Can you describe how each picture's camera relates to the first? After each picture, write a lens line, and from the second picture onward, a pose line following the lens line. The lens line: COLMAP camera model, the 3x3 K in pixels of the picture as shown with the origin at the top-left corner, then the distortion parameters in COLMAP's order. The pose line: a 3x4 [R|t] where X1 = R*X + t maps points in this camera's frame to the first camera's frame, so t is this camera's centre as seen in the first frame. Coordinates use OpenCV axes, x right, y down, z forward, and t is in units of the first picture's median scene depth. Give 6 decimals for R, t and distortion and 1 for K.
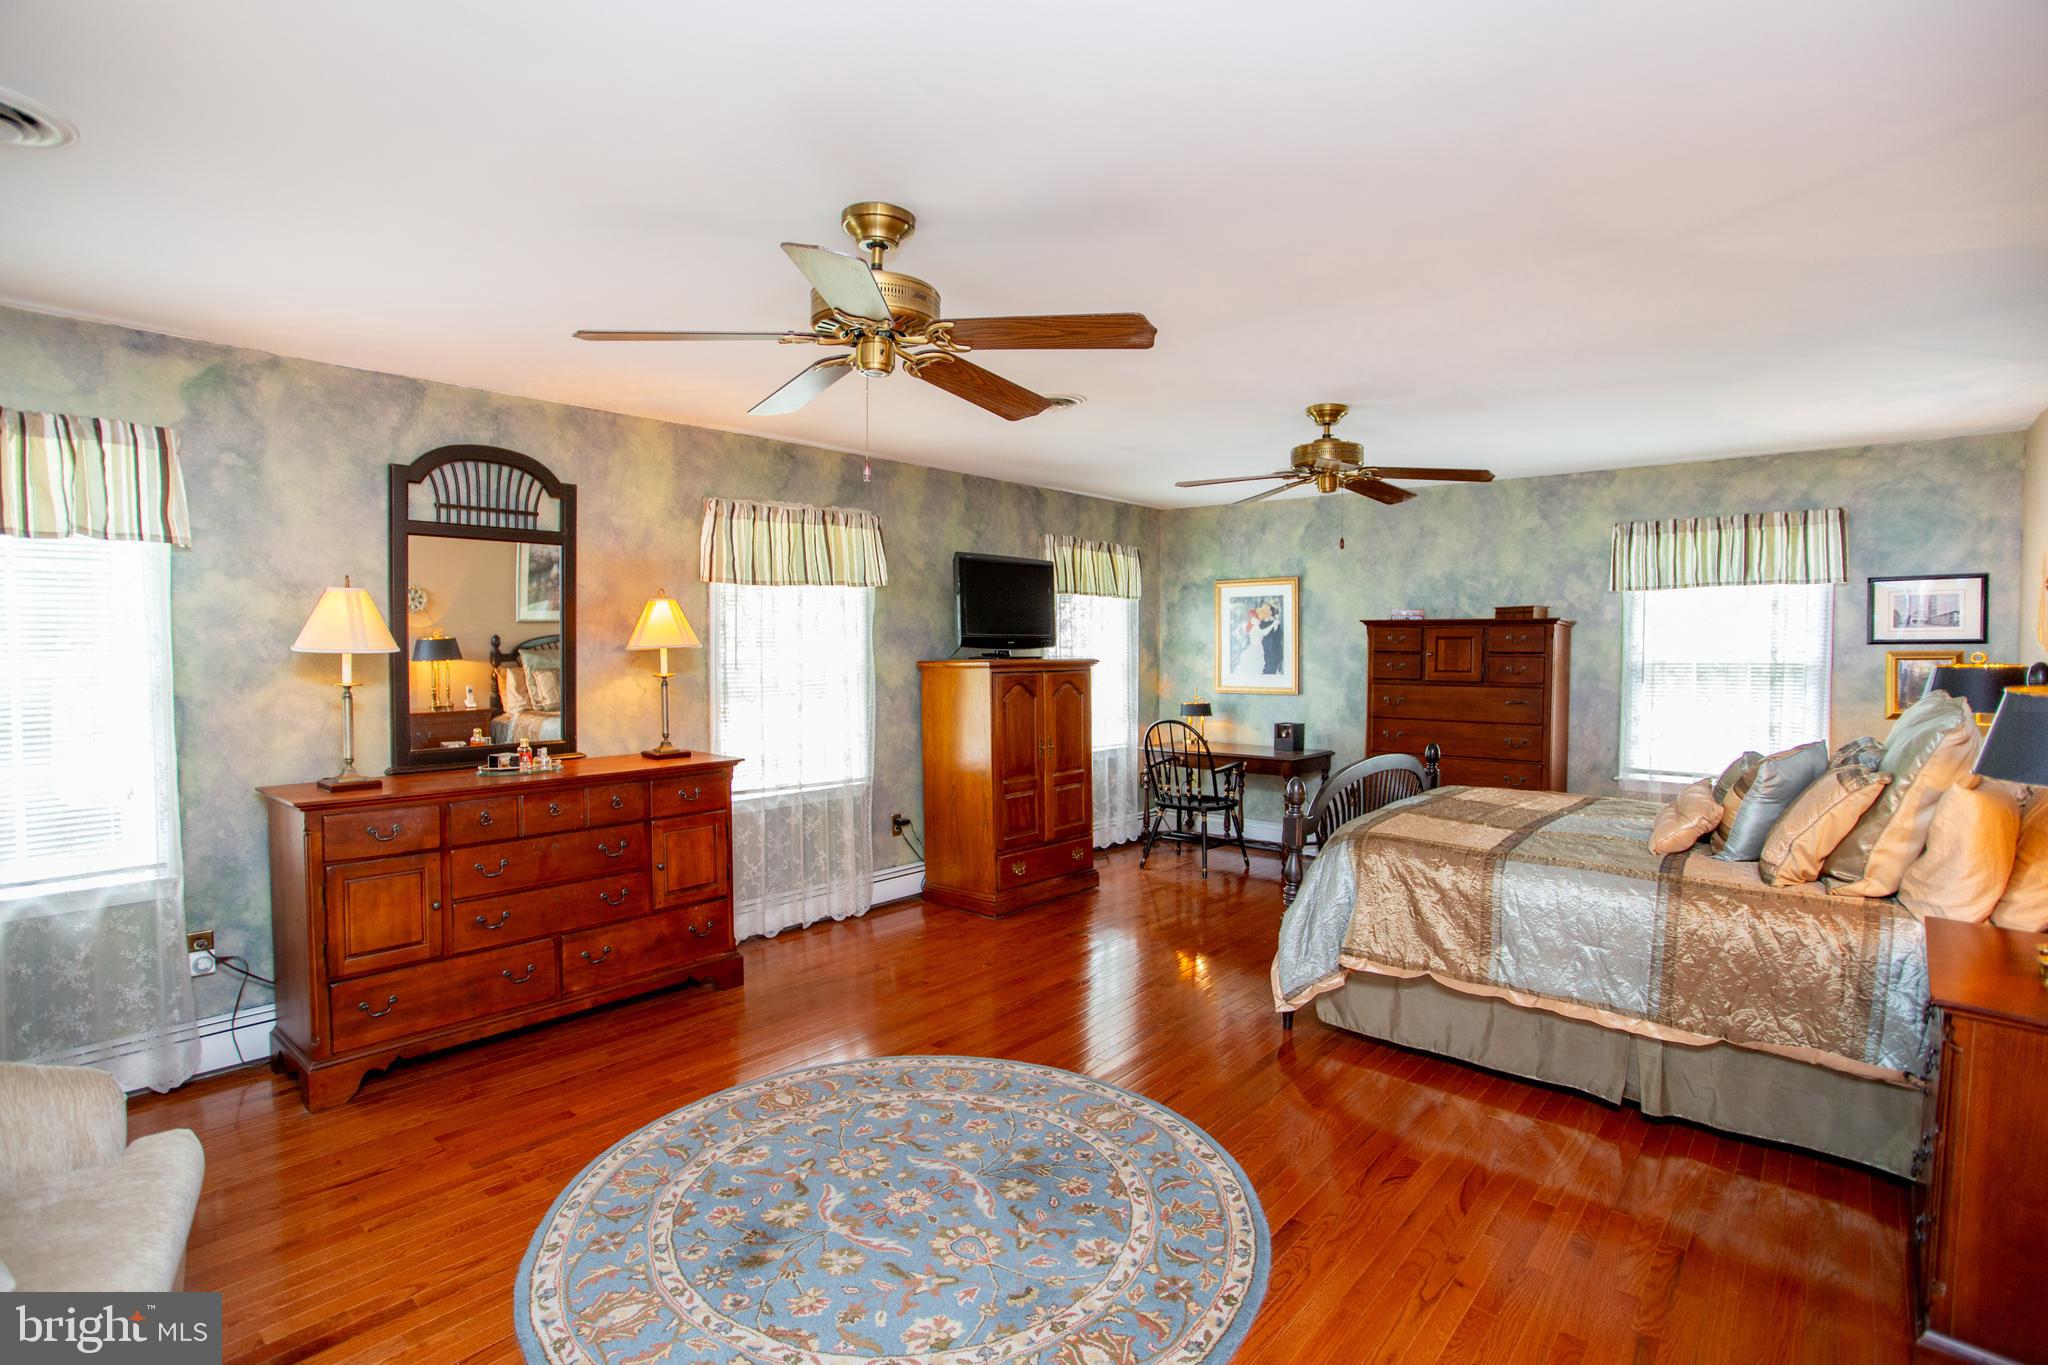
lens RADIAL K [[985.4, 0, 1016.7], [0, 985.4, 673.4], [0, 0, 1]] dist [-0.057400, 0.004938]
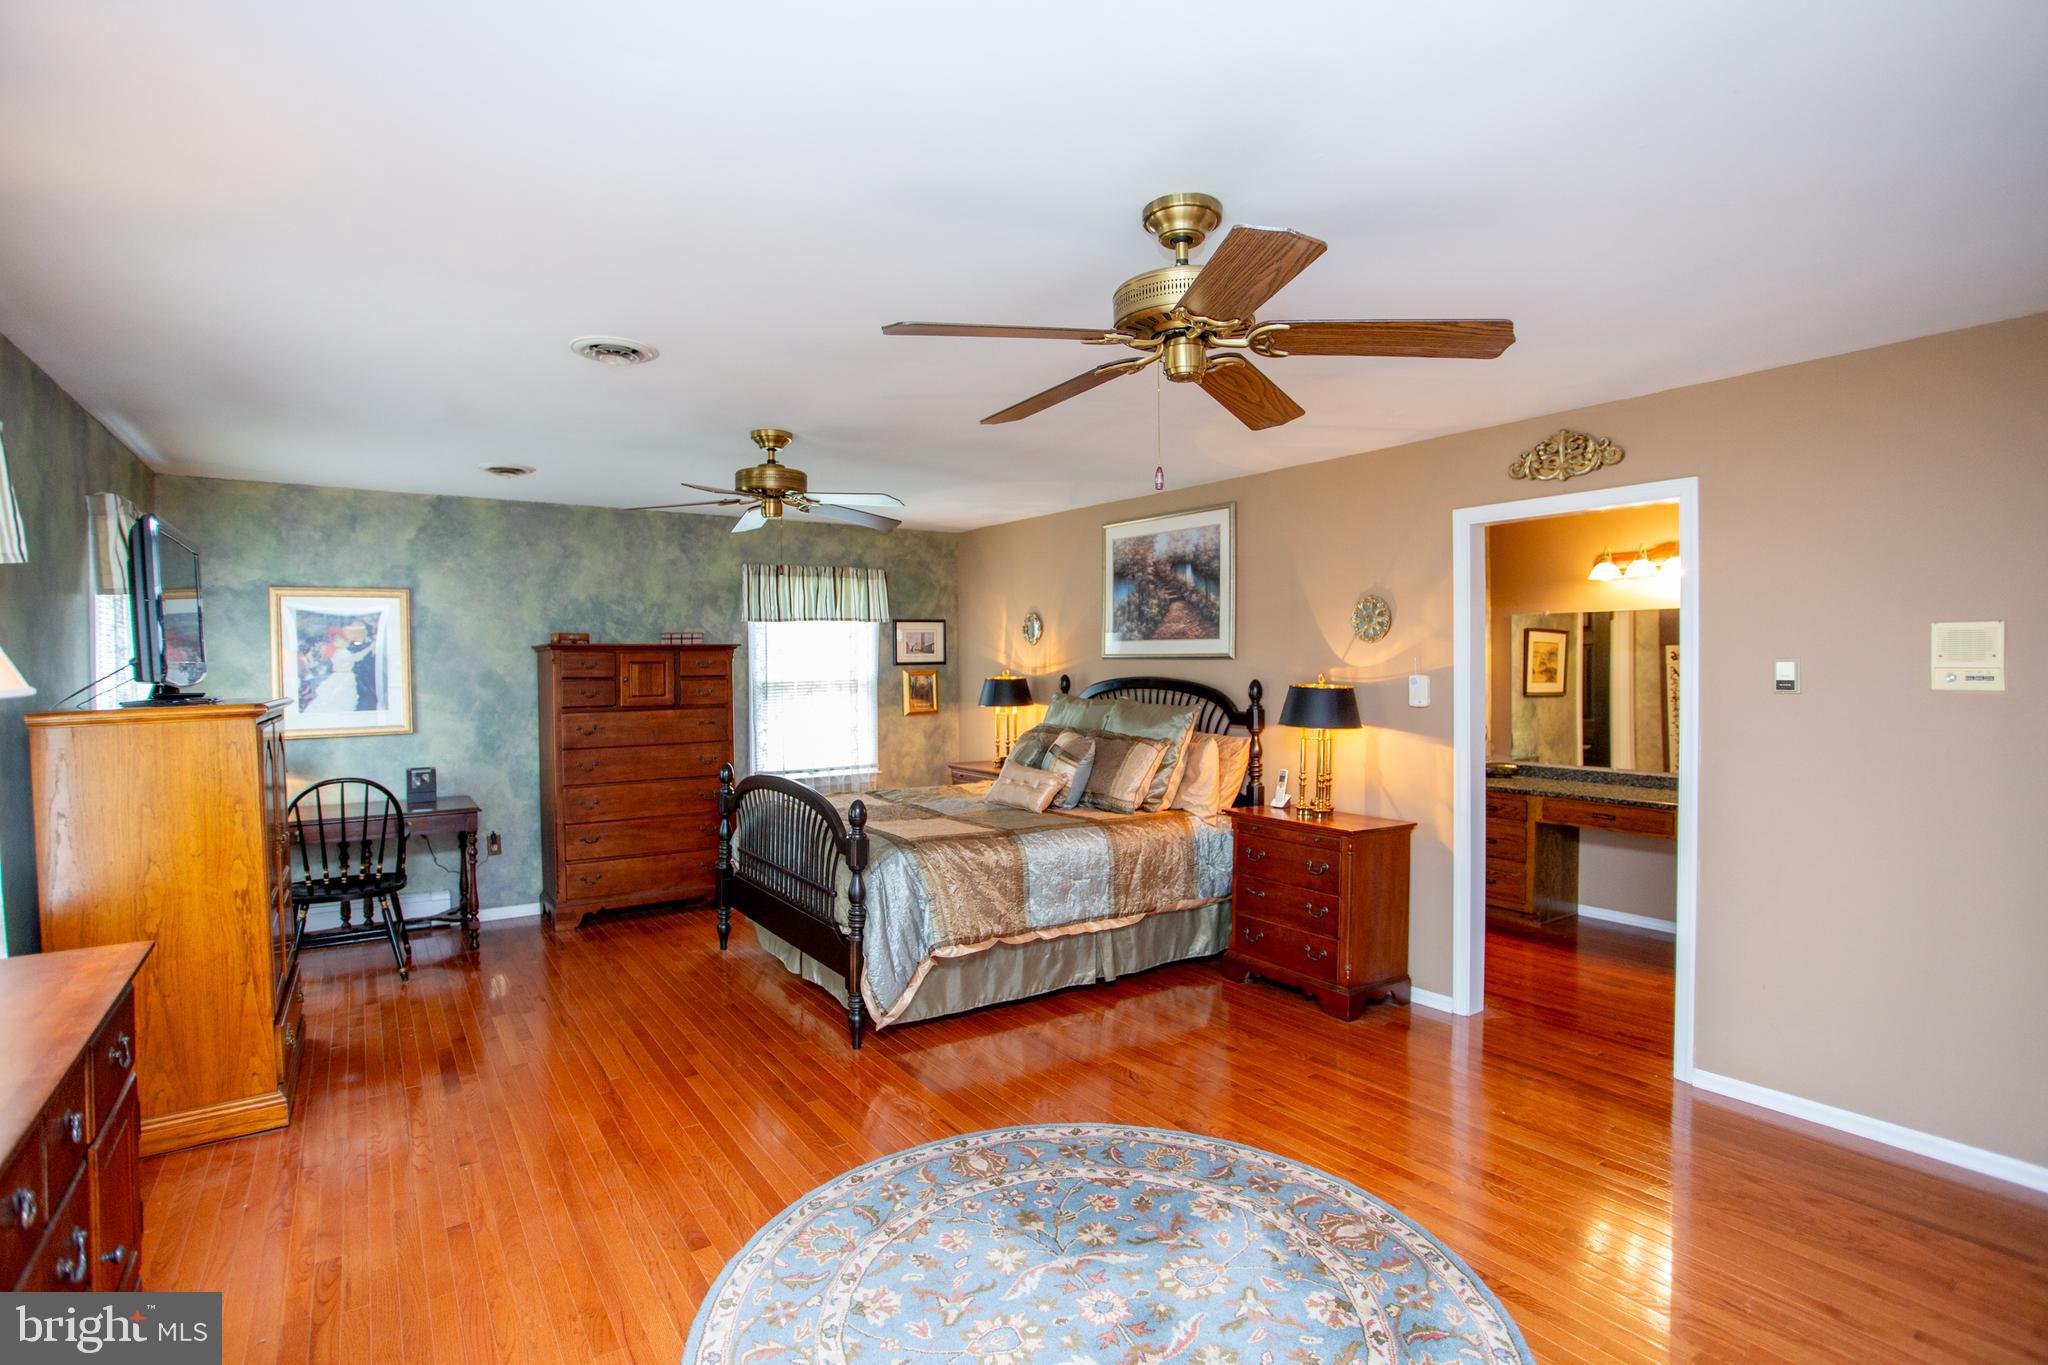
lens RADIAL K [[985.4, 0, 1012.9], [0, 985.4, 678.2], [0, 0, 1]] dist [-0.057400, 0.004938]
pose [[0.257469, -0.018539, 0.966109, -0.428981], [0.036567, 0.999287, 0.009430, -0.016222], [-0.965594, 0.032900, 0.257963, 0.370380]]
